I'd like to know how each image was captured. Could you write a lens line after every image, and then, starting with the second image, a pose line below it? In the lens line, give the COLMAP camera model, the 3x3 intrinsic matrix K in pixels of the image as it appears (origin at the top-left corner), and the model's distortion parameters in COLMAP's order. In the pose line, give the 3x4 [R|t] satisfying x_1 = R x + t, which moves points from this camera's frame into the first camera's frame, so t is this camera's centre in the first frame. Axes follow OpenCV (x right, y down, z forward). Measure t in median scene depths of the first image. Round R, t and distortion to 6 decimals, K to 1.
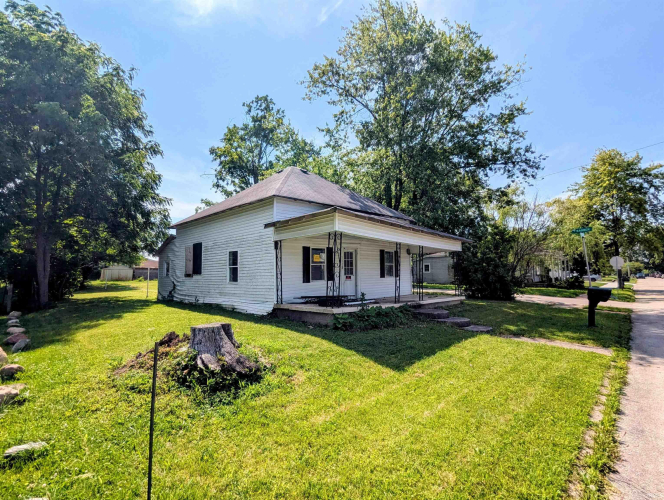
lens RADIAL K [[319.0, 0, 332.0], [0, 319.0, 250.0], [0, 0, 1]] dist [0.002389, 0.000784]
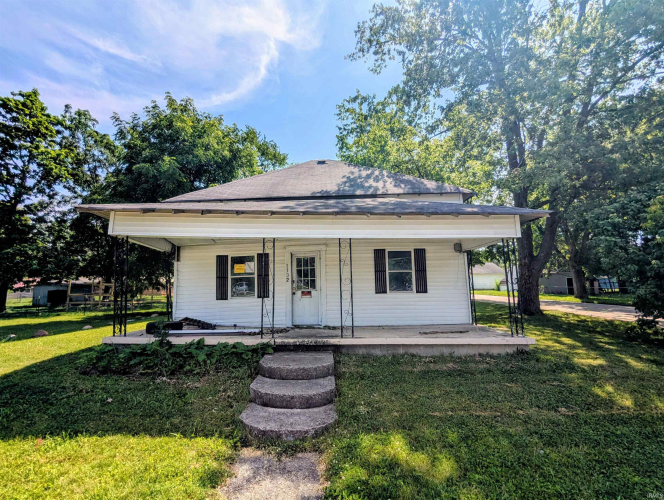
lens RADIAL K [[319.0, 0, 332.0], [0, 319.0, 250.0], [0, 0, 1]] dist [0.002389, 0.000784]
pose [[0.716233, -0.091589, -0.691825, 0.648670], [0.060960, 0.995772, -0.068717, 0.046391], [0.695193, 0.007043, 0.718788, 0.565074]]
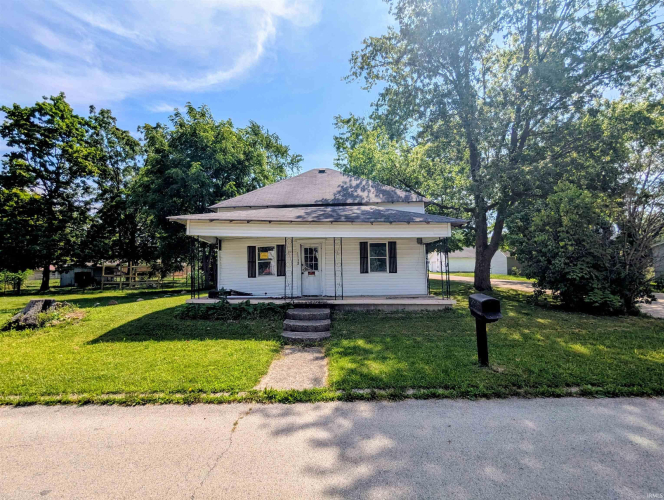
lens RADIAL K [[319.0, 0, 332.0], [0, 319.0, 250.0], [0, 0, 1]] dist [0.002389, 0.000784]
pose [[0.718280, -0.054411, -0.693623, 0.870652], [0.060024, 0.998067, -0.016135, 0.036814], [0.693160, -0.030045, 0.720157, 0.344216]]
